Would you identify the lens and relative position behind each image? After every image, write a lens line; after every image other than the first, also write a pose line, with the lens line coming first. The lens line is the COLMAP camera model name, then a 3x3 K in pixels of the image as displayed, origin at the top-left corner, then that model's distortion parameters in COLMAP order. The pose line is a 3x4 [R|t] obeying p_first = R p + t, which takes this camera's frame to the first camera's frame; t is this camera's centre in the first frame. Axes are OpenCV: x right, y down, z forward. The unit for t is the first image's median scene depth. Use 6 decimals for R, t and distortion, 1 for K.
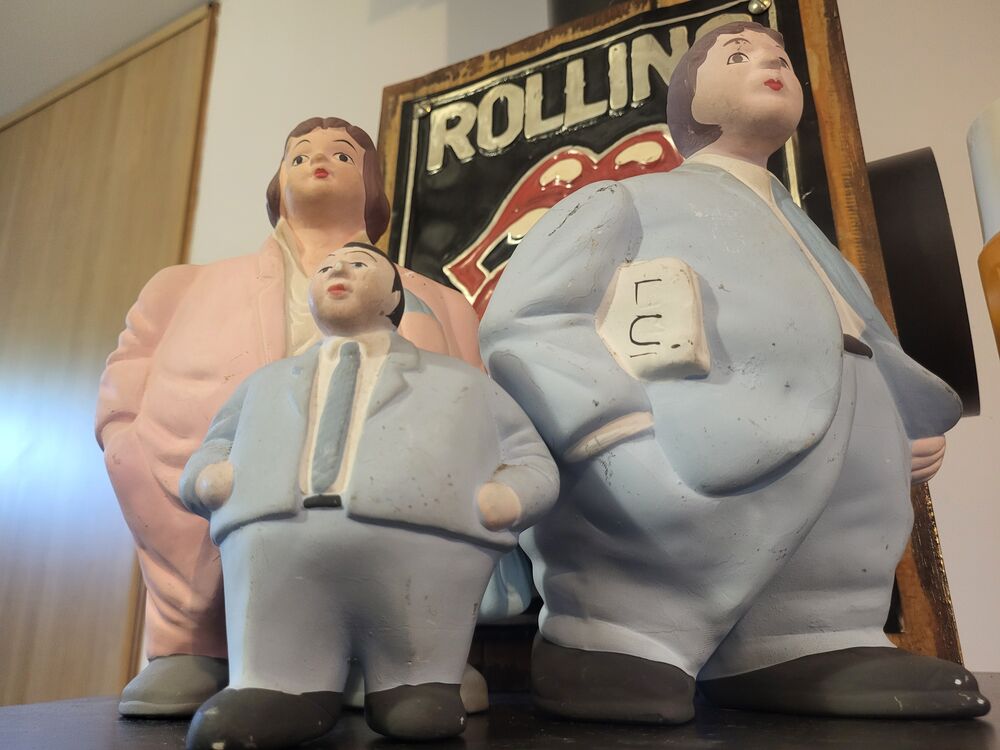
lens RADIAL K [[791.6, 0, 501.3], [0, 791.6, 352.8], [0, 0, 1]] dist [-0.009790, -0.005612]
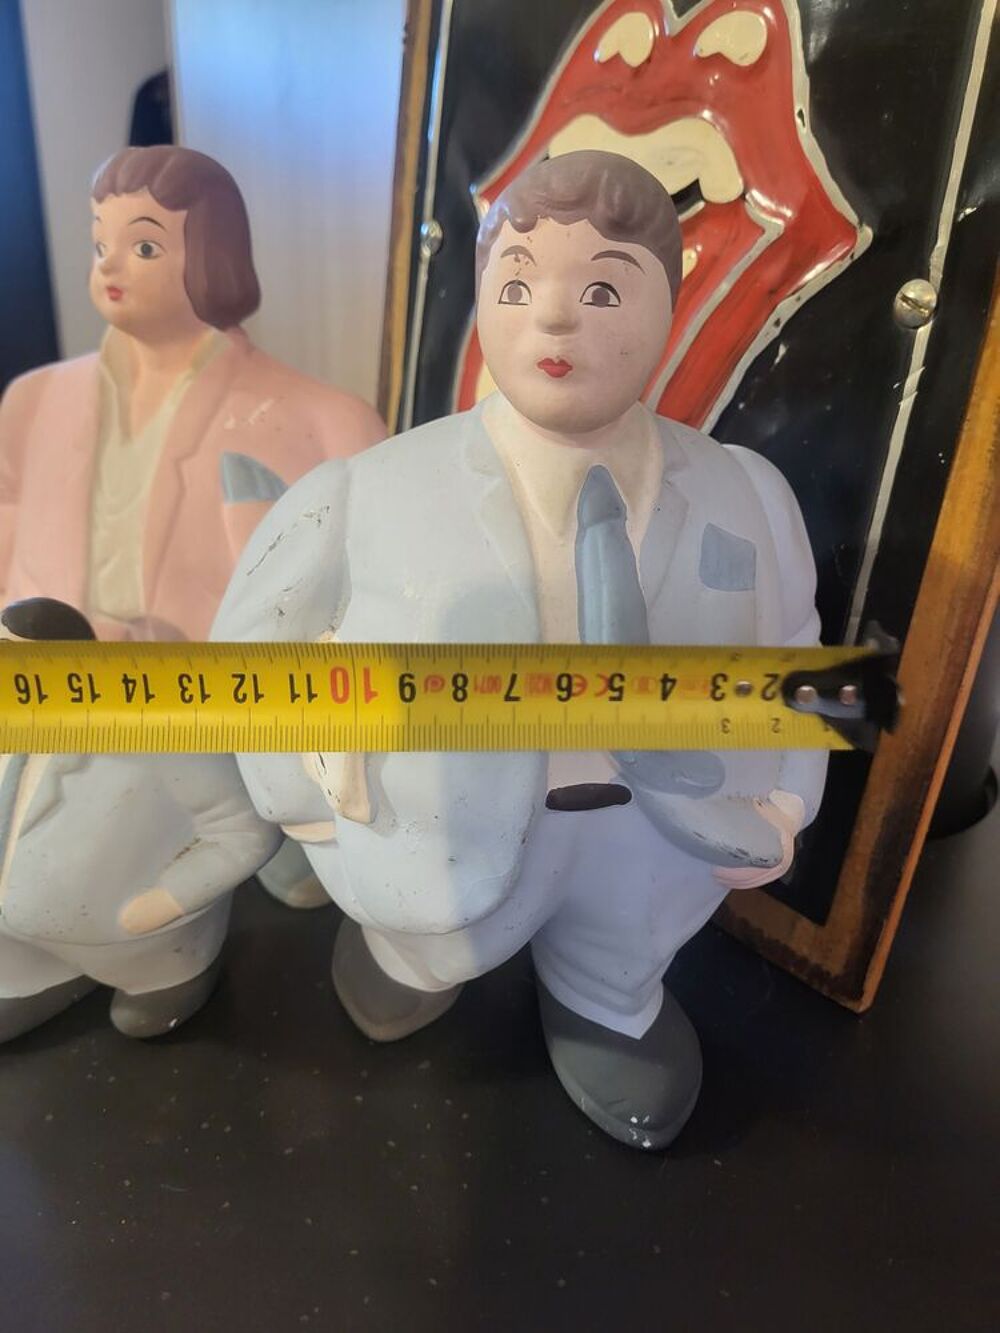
lens RADIAL K [[1073.2, 0, 528.3], [0, 1073.2, 666.0], [0, 0, 1]] dist [-0.031548, 0.001733]
pose [[0.908337, 0.209432, -0.362026, 0.635408], [0.087282, 0.751615, 0.653802, -0.666361], [0.409031, -0.625471, 0.664440, 0.329448]]
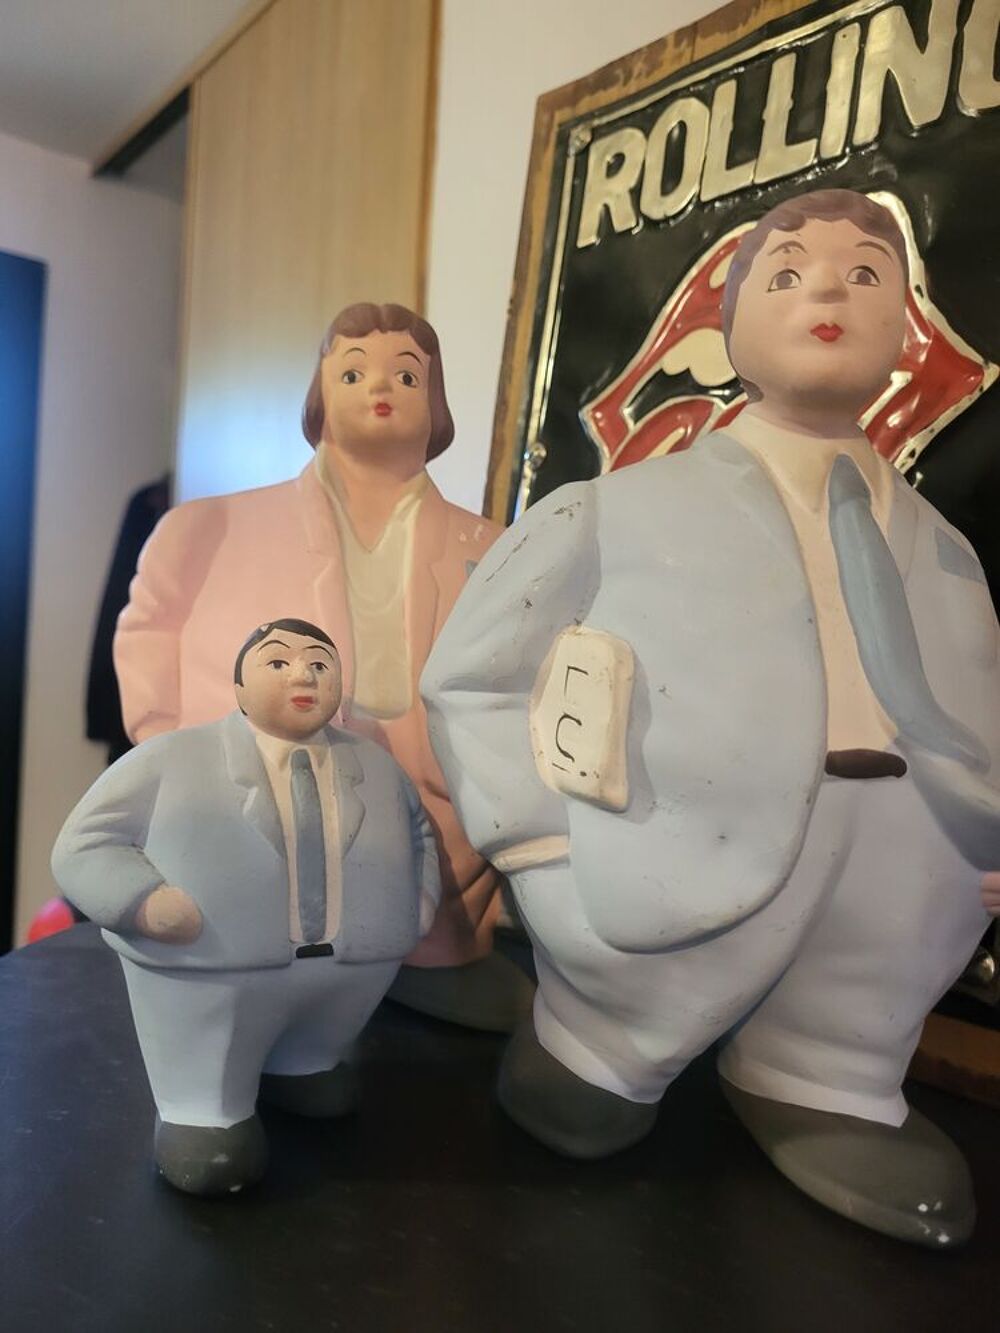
lens RADIAL K [[1111.6, 0, 498.3], [0, 1111.6, 661.8], [0, 0, 1]] dist [-0.008160, -0.017711]
pose [[0.921988, 0.064348, -0.381835, 0.447032], [0.064829, 0.946525, 0.316049, -0.377280], [0.381754, -0.316147, 0.868513, 0.025959]]
